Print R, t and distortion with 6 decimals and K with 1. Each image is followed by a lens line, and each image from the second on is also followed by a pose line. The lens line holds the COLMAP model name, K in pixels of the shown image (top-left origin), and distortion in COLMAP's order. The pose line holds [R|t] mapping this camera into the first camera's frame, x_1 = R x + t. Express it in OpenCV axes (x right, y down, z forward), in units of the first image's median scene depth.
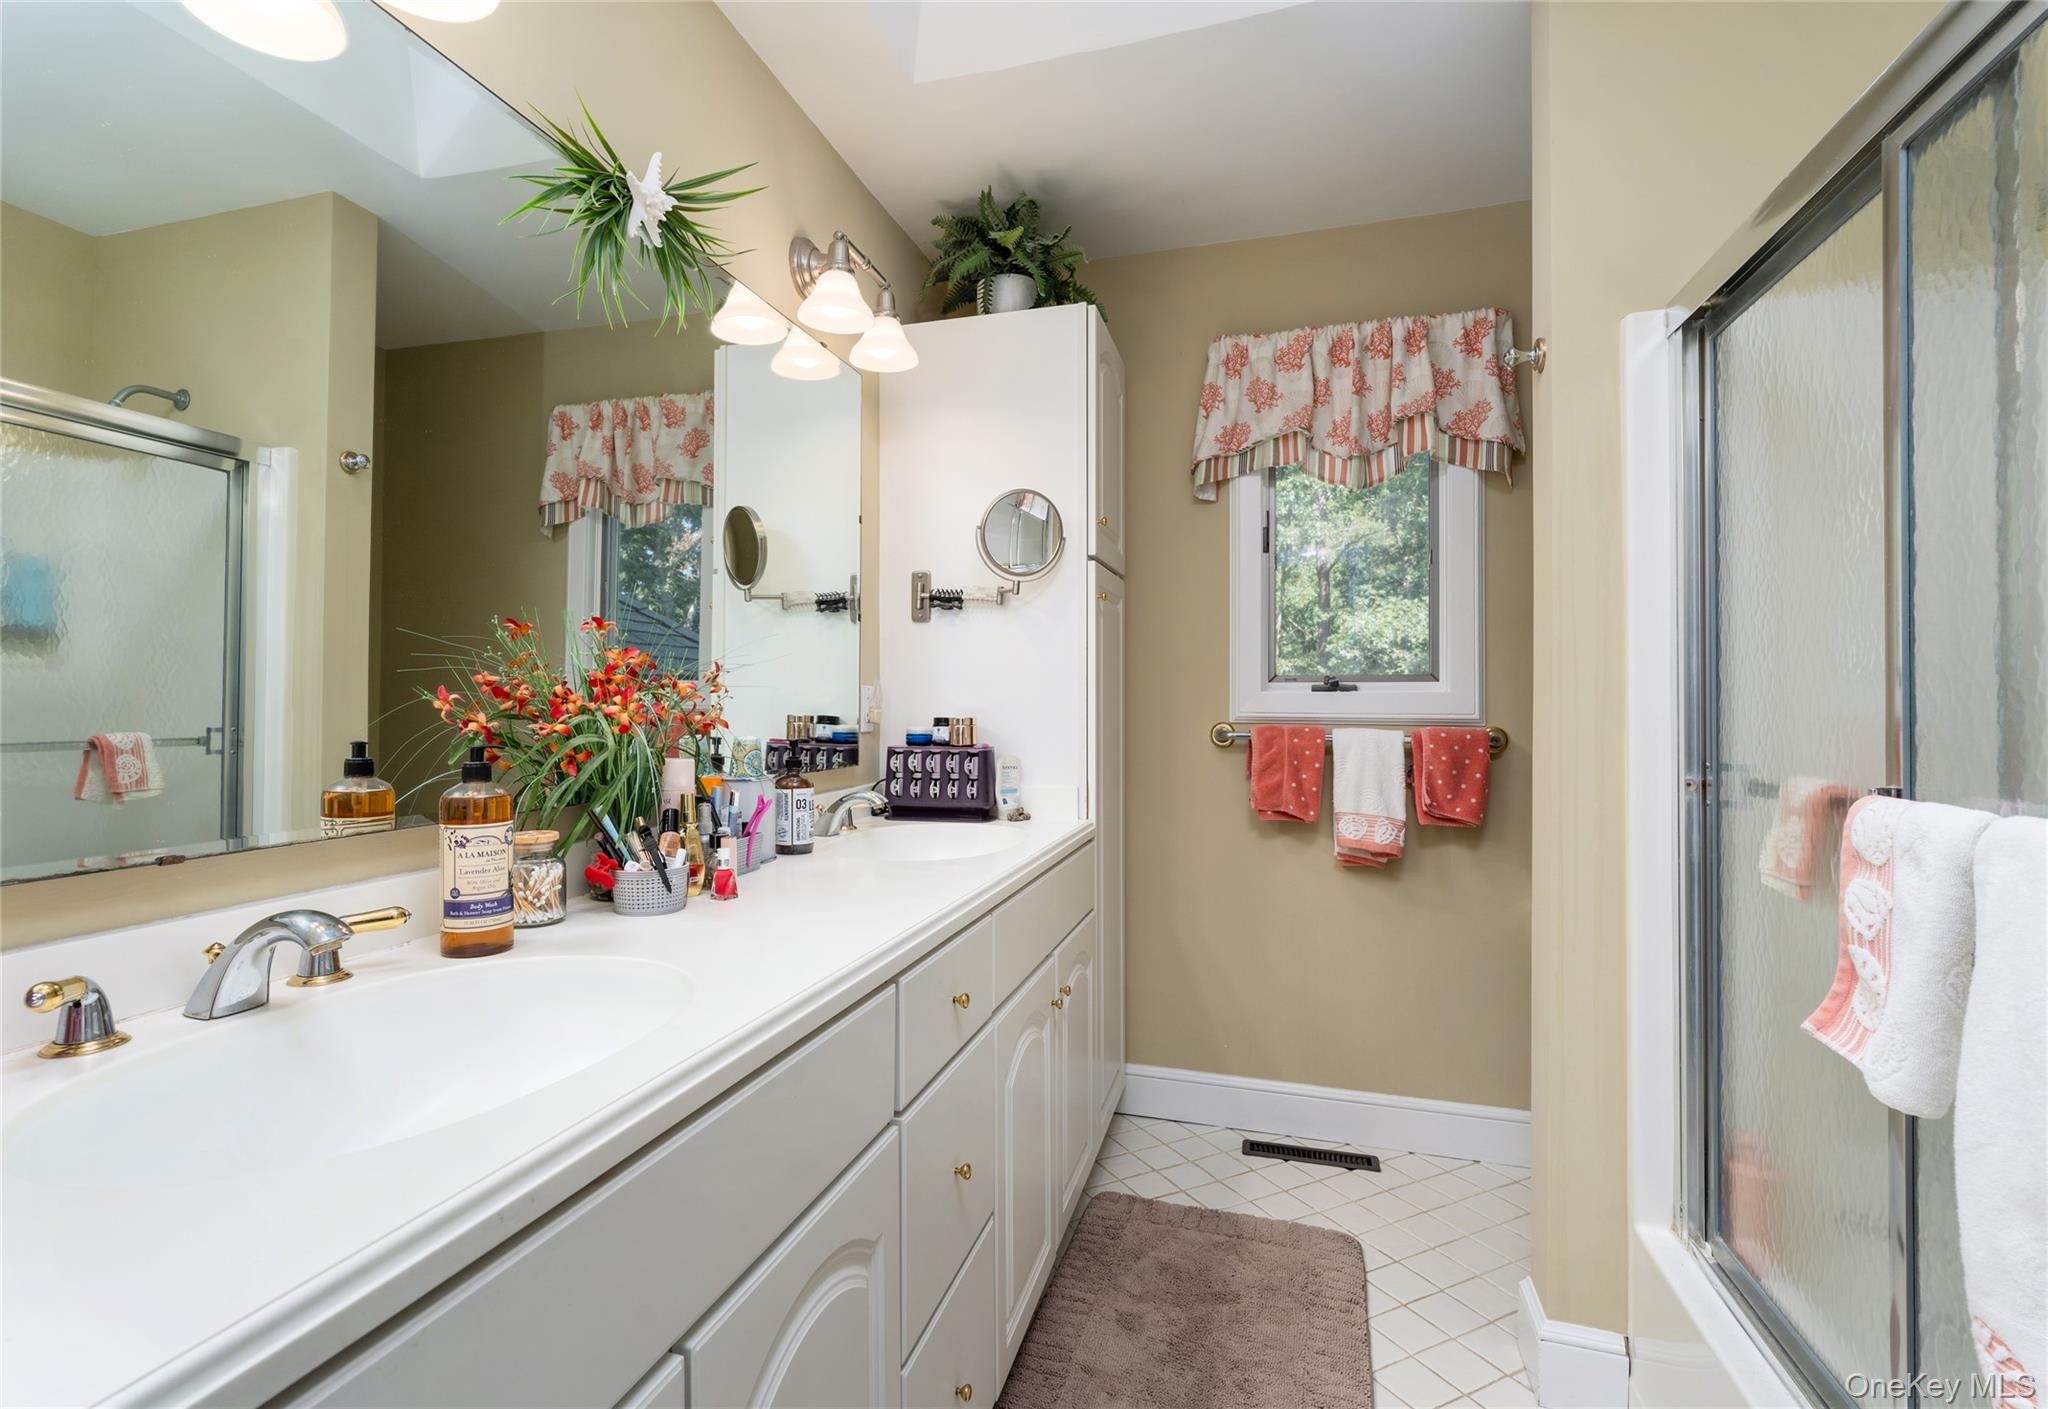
lens RADIAL K [[943.1, 0, 1021.4], [0, 943.1, 700.7], [0, 0, 1]] dist [-0.000003, -0.000001]
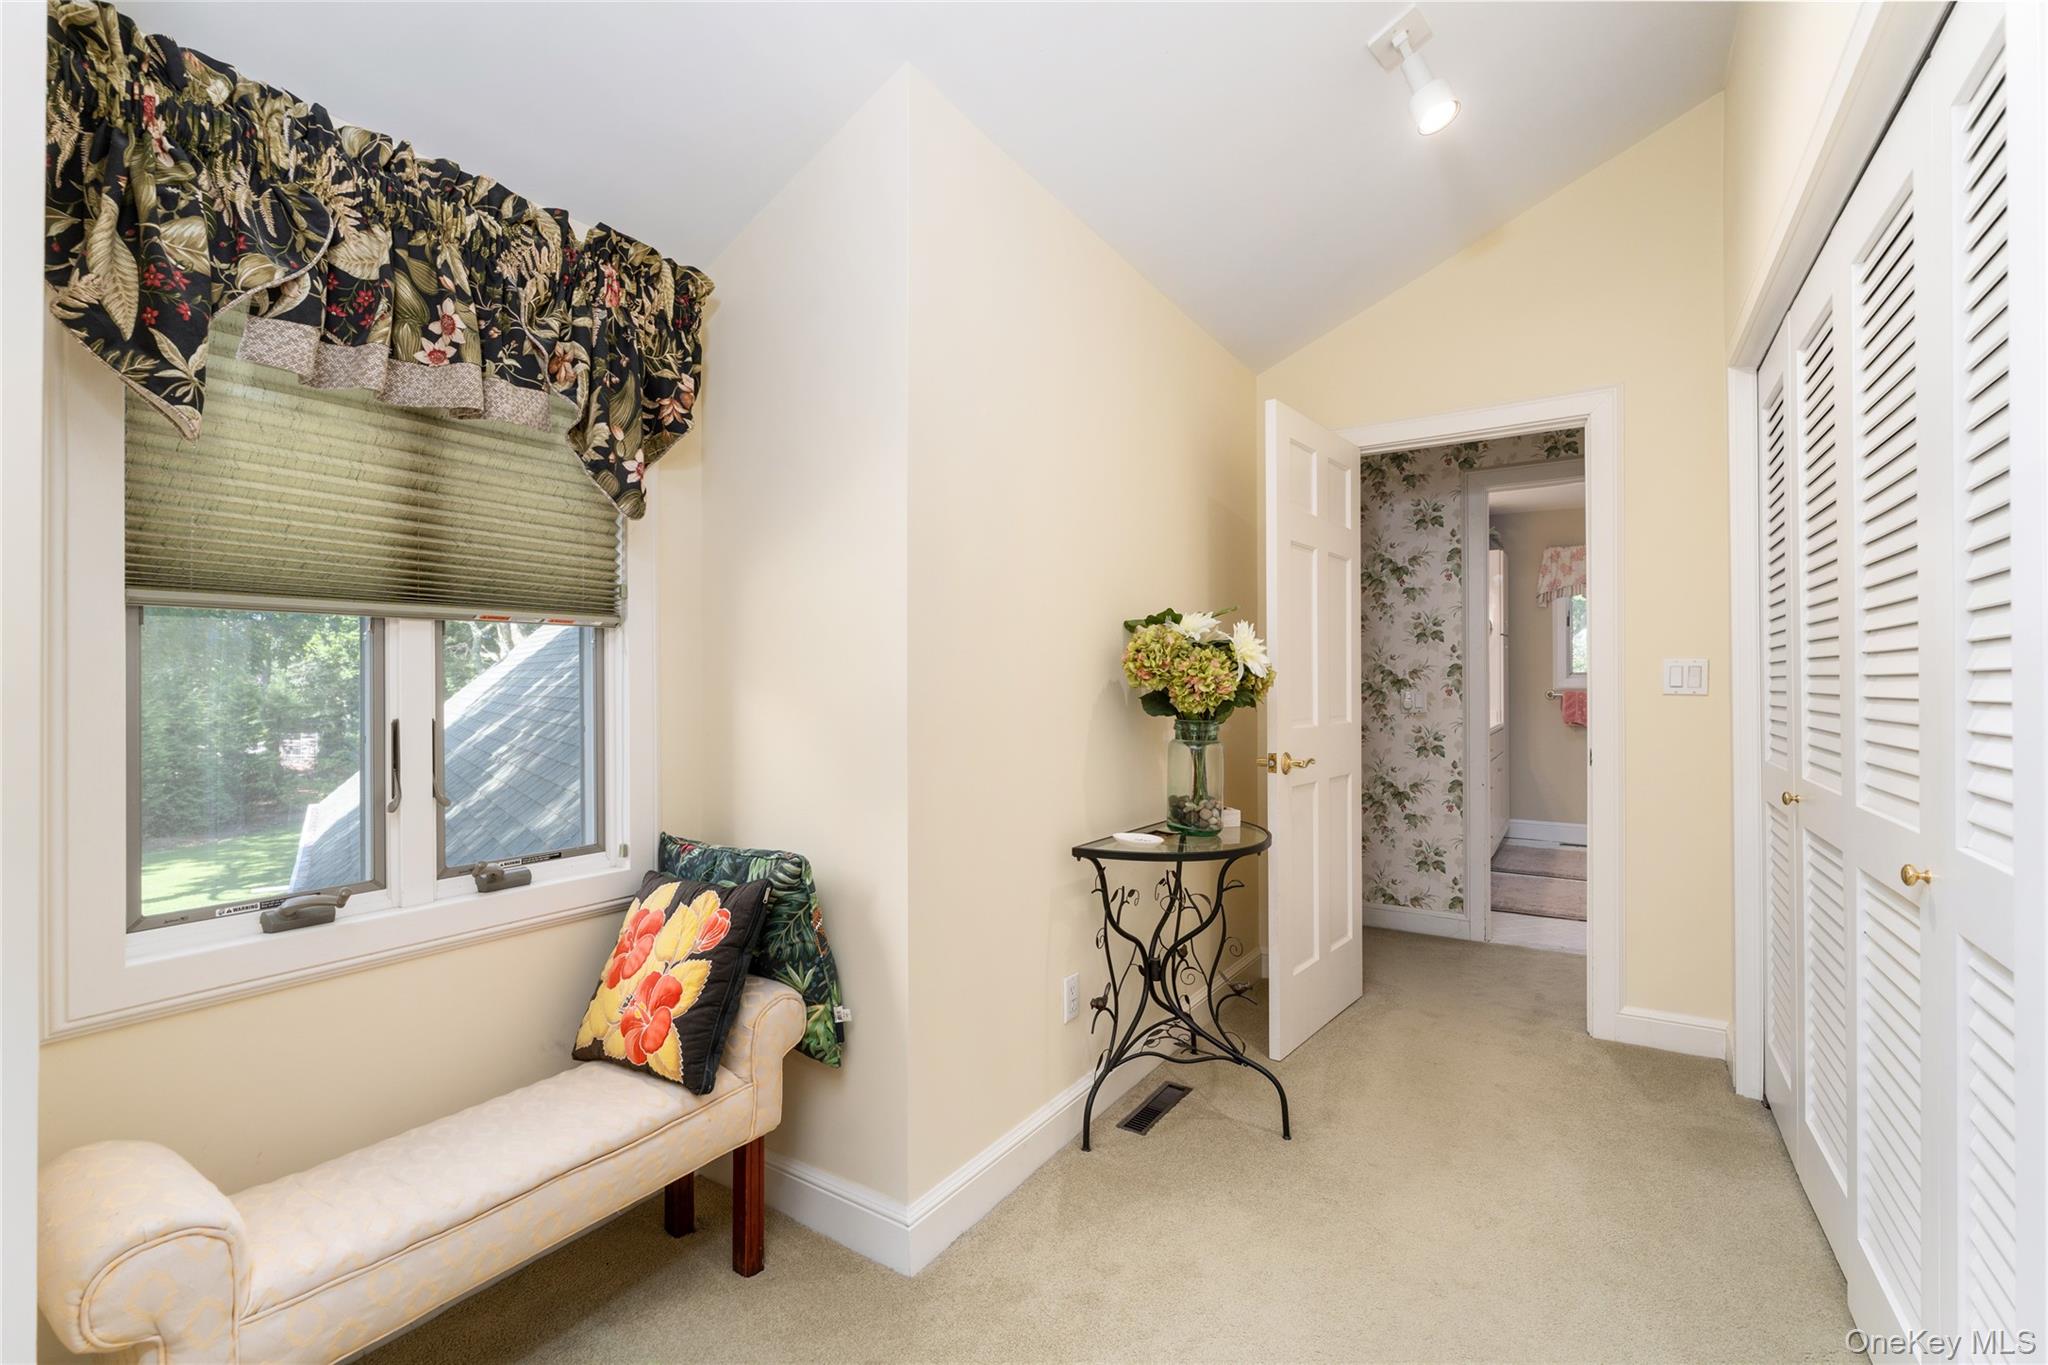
lens RADIAL K [[875.2, 0, 1035.4], [0, 875.2, 681.4], [0, 0, 1]] dist [-0.002380, 0.000021]
pose [[0.956292, -0.004862, -0.292374, -0.481358], [0.005861, 0.999980, 0.002539, -0.010348], [0.292356, -0.004142, 0.956301, -1.895167]]
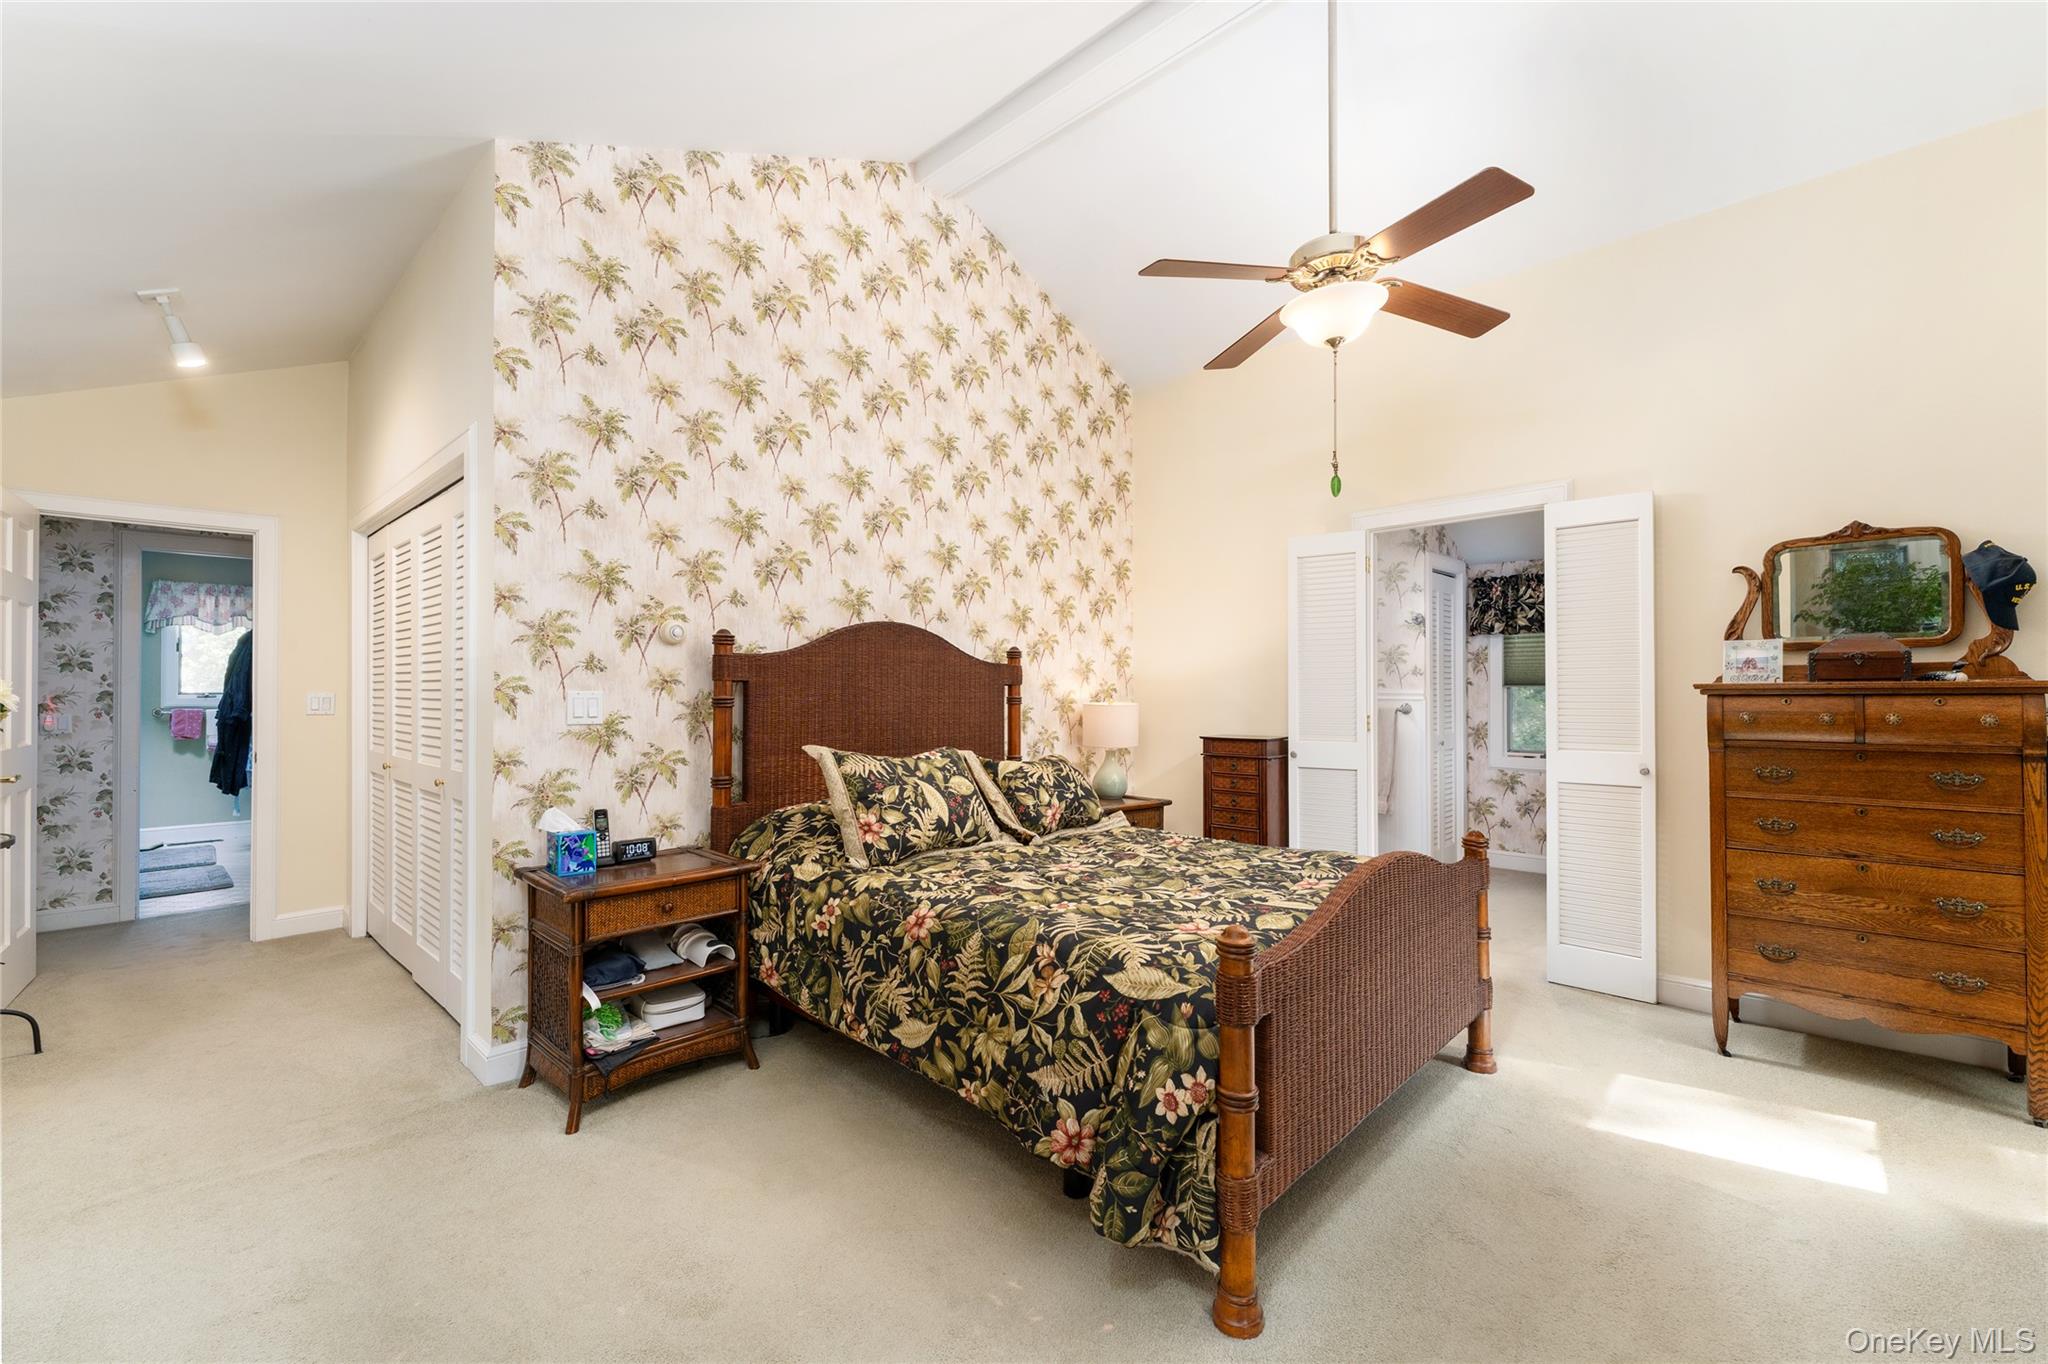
lens RADIAL K [[875.2, 0, 1034.9], [0, 875.2, 685.3], [0, 0, 1]] dist [-0.002380, 0.000021]
pose [[0.461808, 0.003905, 0.886971, -0.994493], [-0.004283, 0.999988, -0.002172, -0.053334], [-0.886969, -0.002796, 0.461820, -2.850055]]
